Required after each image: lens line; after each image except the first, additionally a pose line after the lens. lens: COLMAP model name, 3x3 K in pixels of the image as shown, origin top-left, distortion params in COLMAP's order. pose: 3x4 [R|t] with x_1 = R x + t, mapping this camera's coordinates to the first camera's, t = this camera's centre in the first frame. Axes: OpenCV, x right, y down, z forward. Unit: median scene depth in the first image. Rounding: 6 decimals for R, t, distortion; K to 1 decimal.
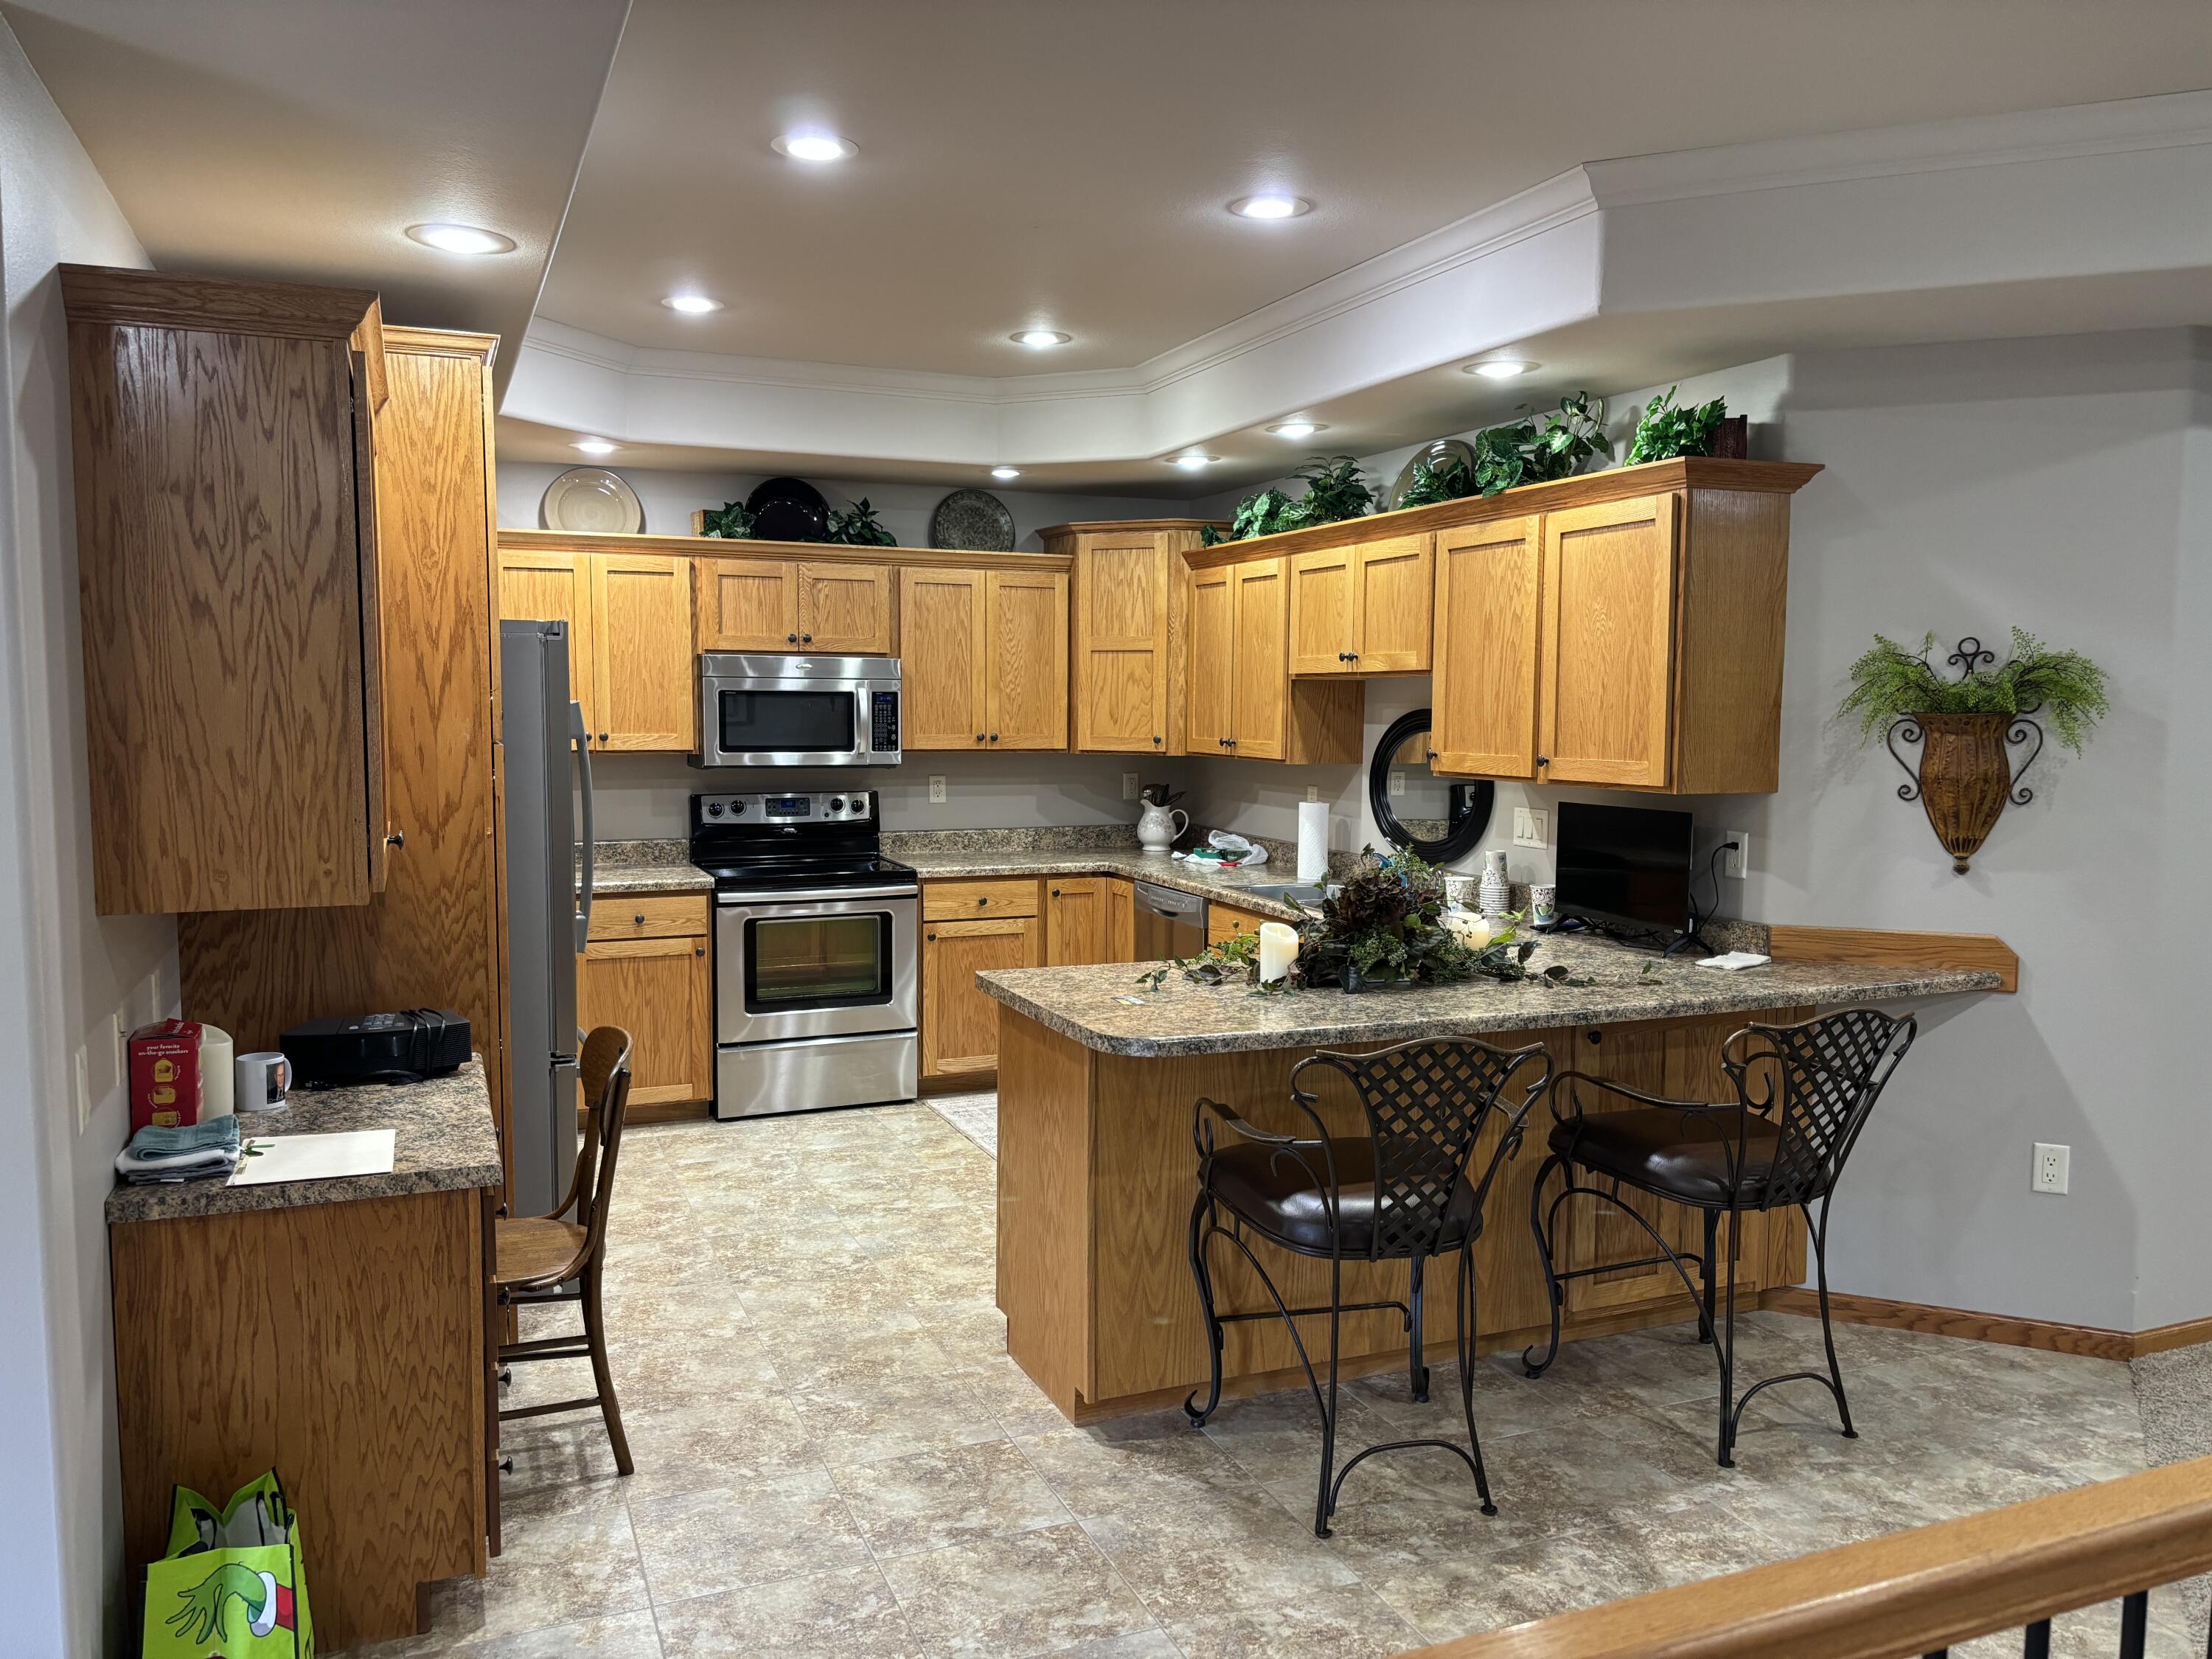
lens RADIAL K [[1670.2, 0, 1110.5], [0, 1670.2, 840.1], [0, 0, 1]] dist [0.056545, -0.062050]
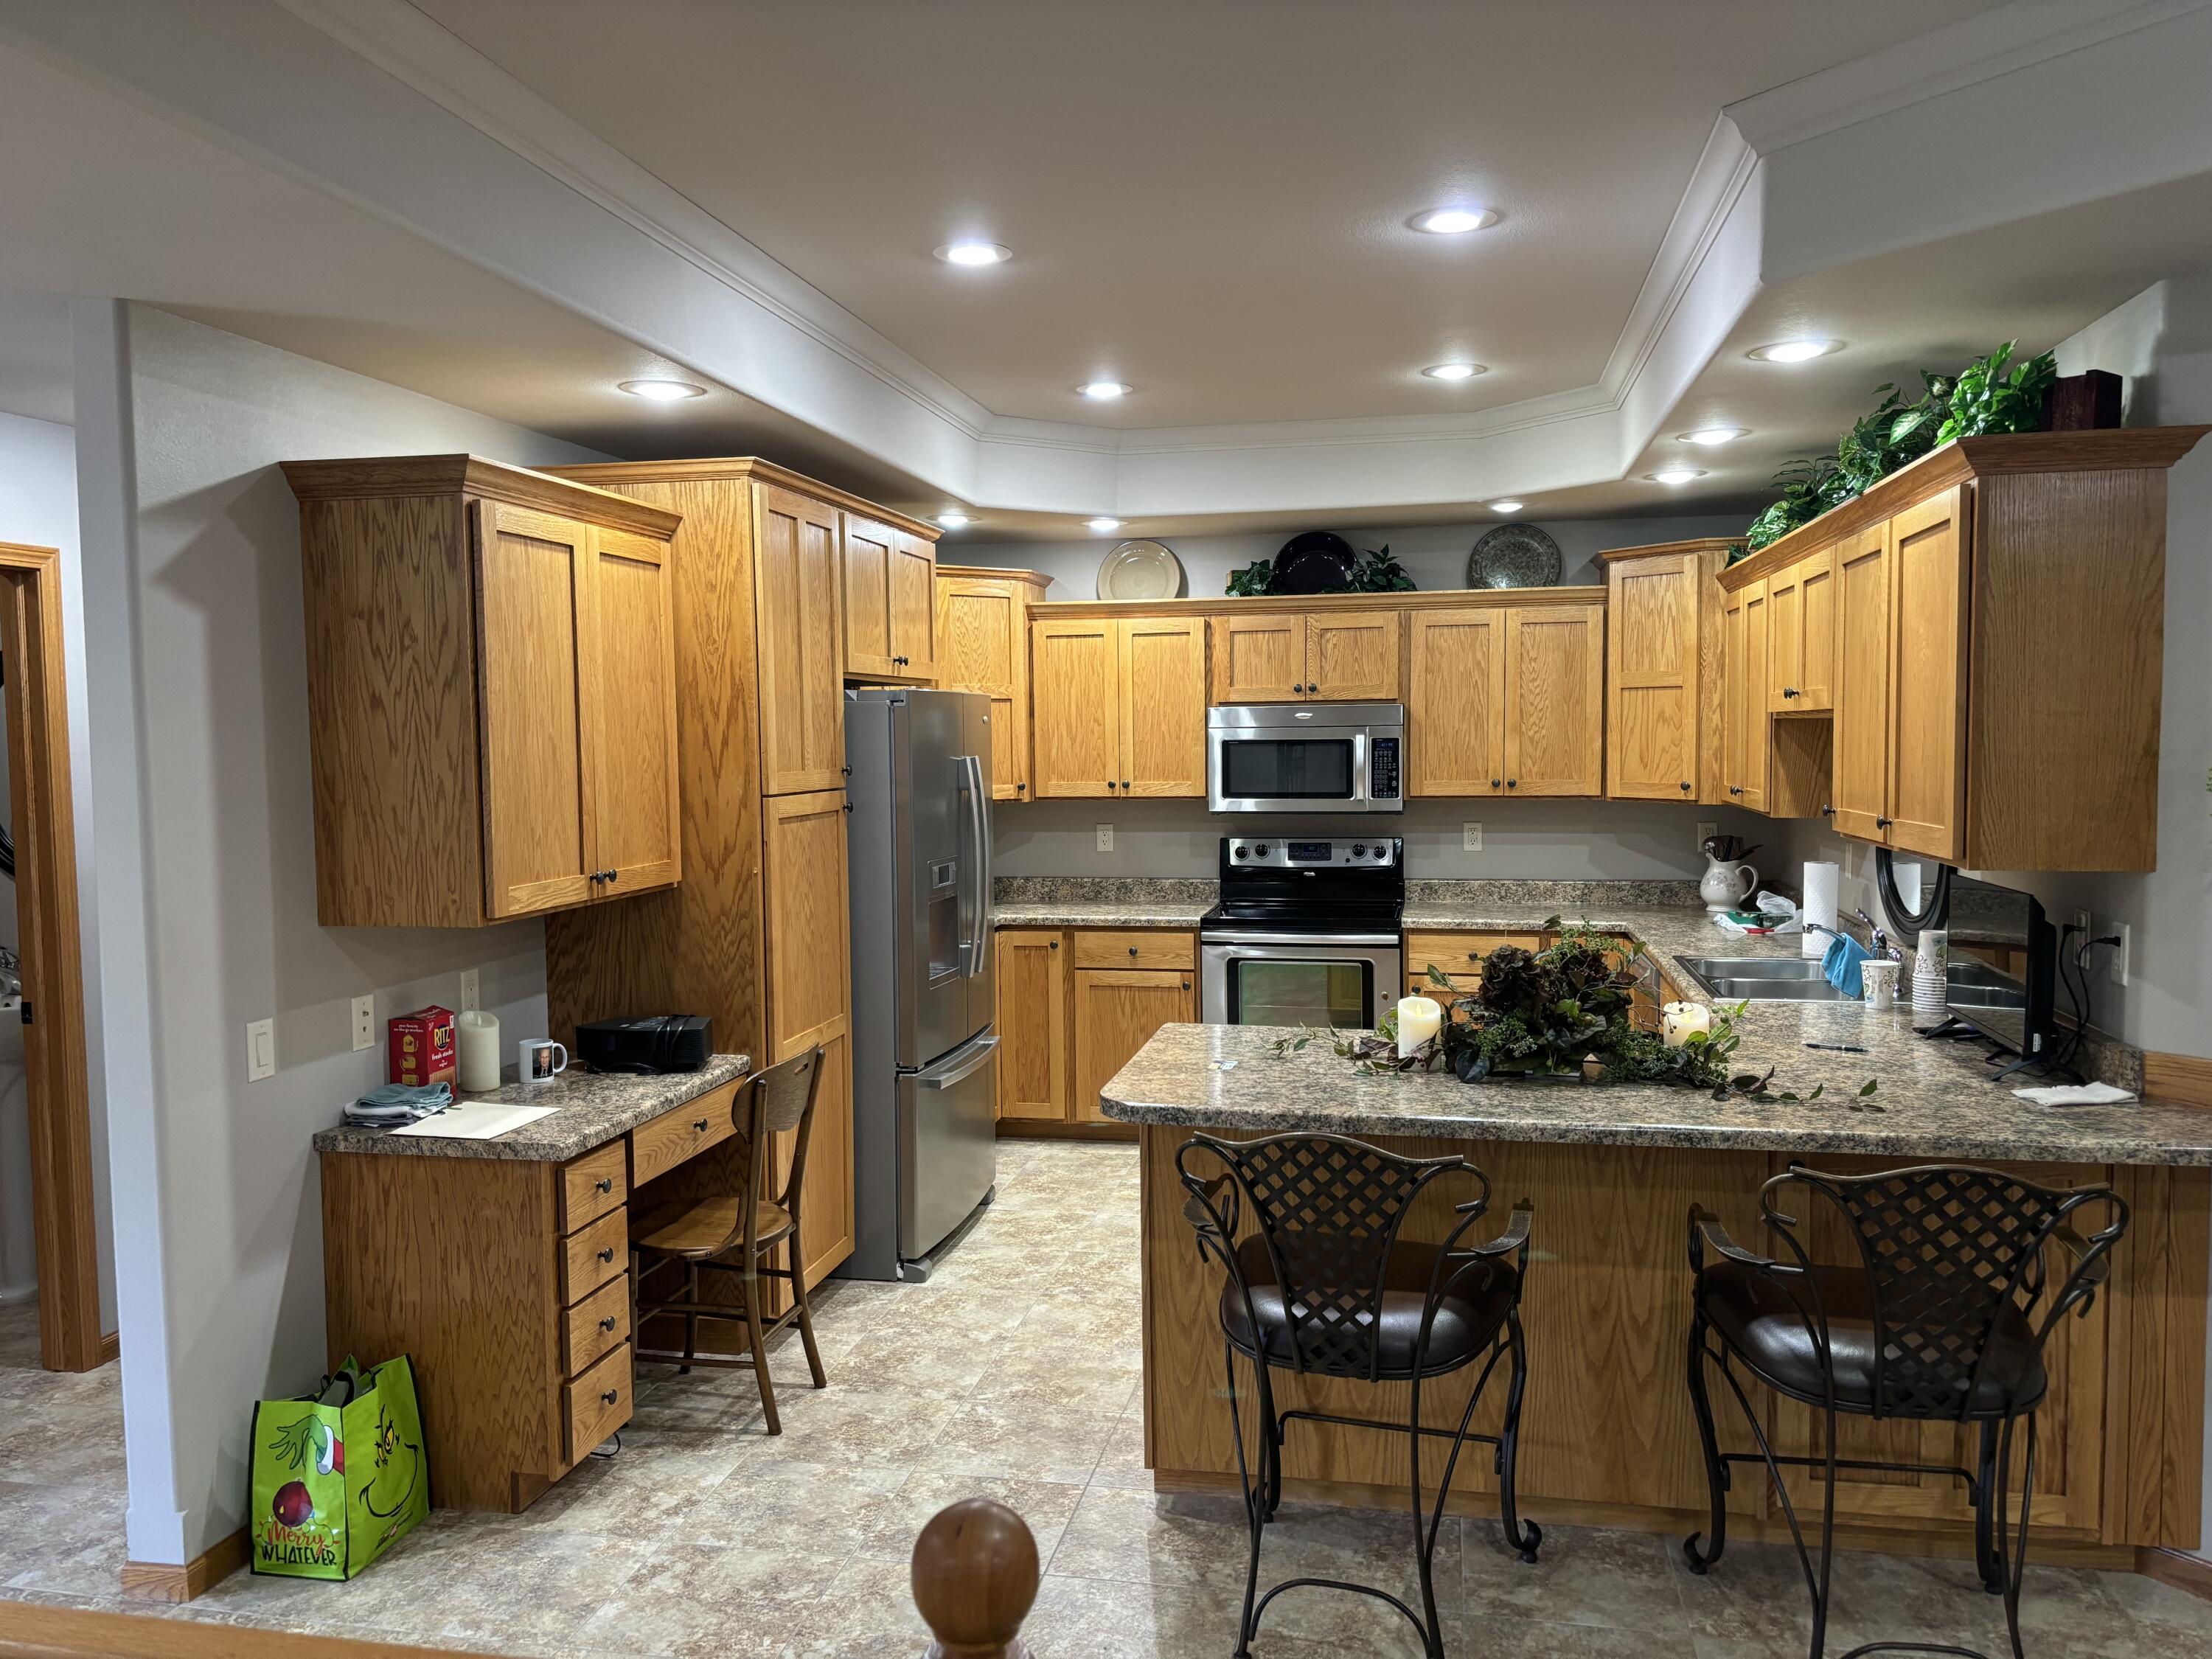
lens RADIAL K [[1670.2, 0, 1099.5], [0, 1670.2, 836.3], [0, 0, 1]] dist [0.056545, -0.062050]
pose [[0.829168, 0.020083, -0.558639, 0.483774], [-0.032486, 0.999397, -0.012290, -0.022370], [0.558055, 0.028338, 0.829320, 0.146030]]
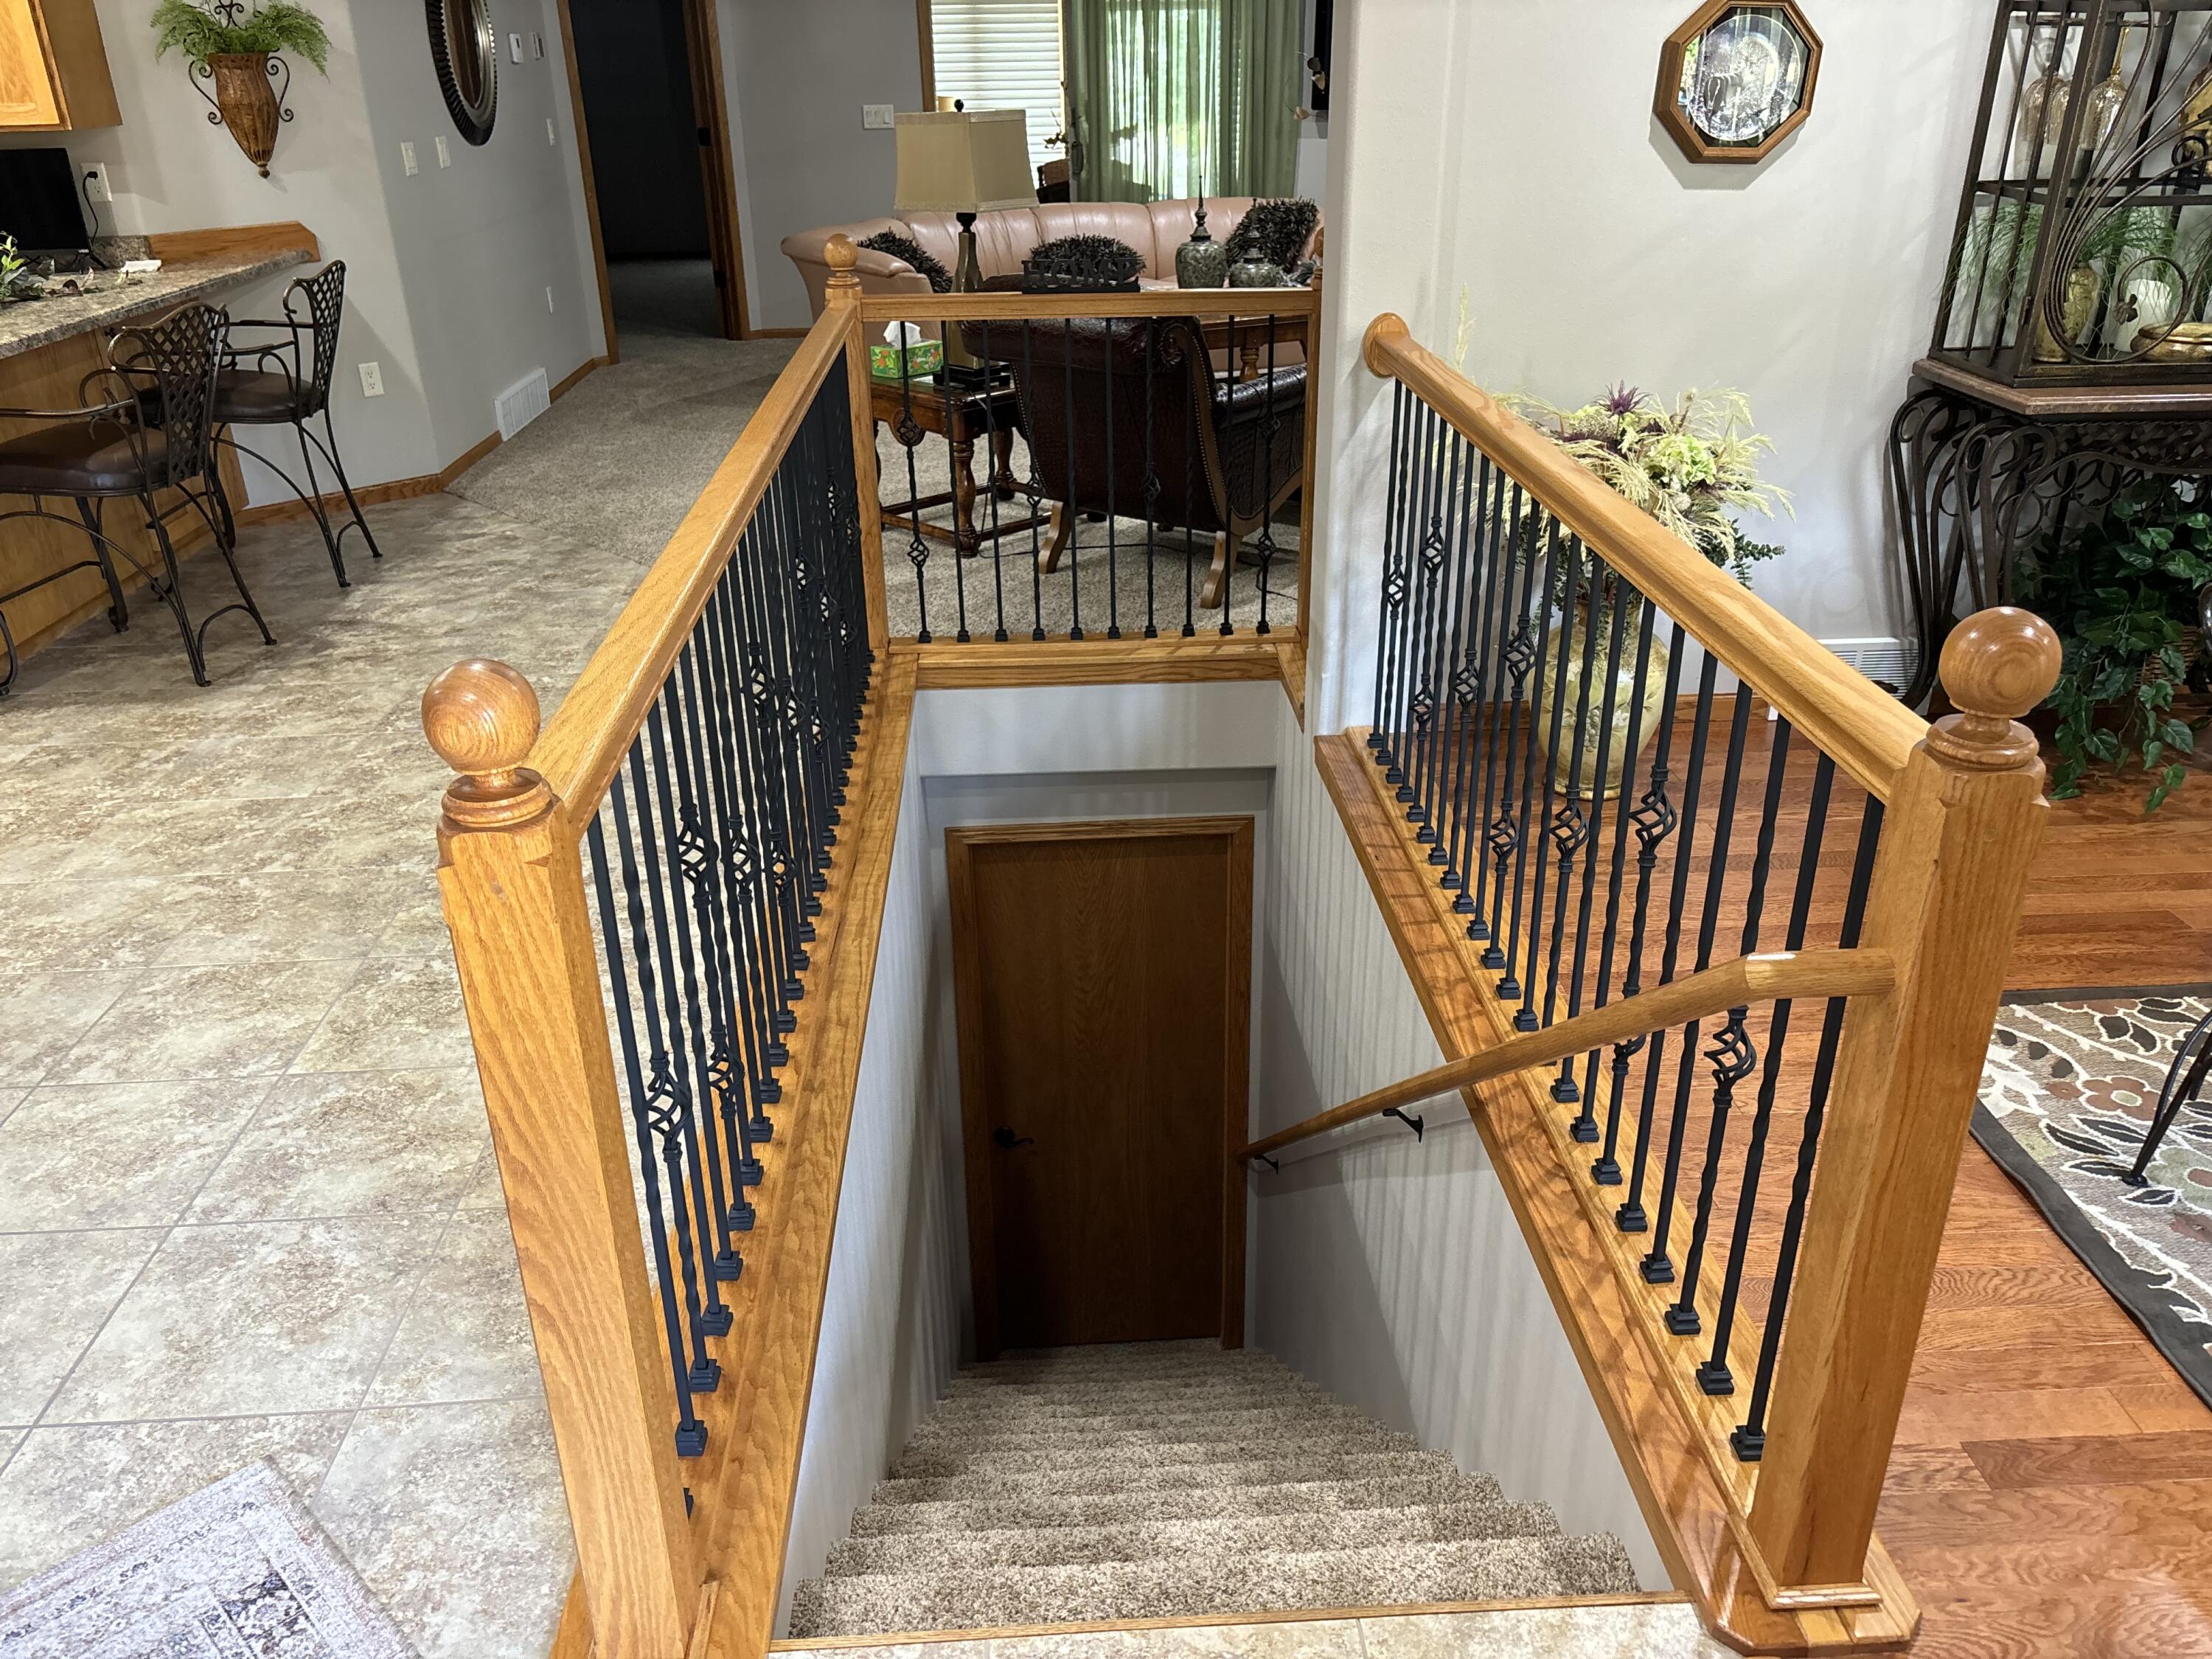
lens RADIAL K [[1670.2, 0, 1111.2], [0, 1670.2, 834.8], [0, 0, 1]] dist [0.056545, -0.062050]
pose [[0.332891, -0.413951, 0.847247, -0.748743], [0.103167, 0.909087, 0.403629, 0.023552], [-0.937305, -0.046956, 0.345334, -0.189879]]
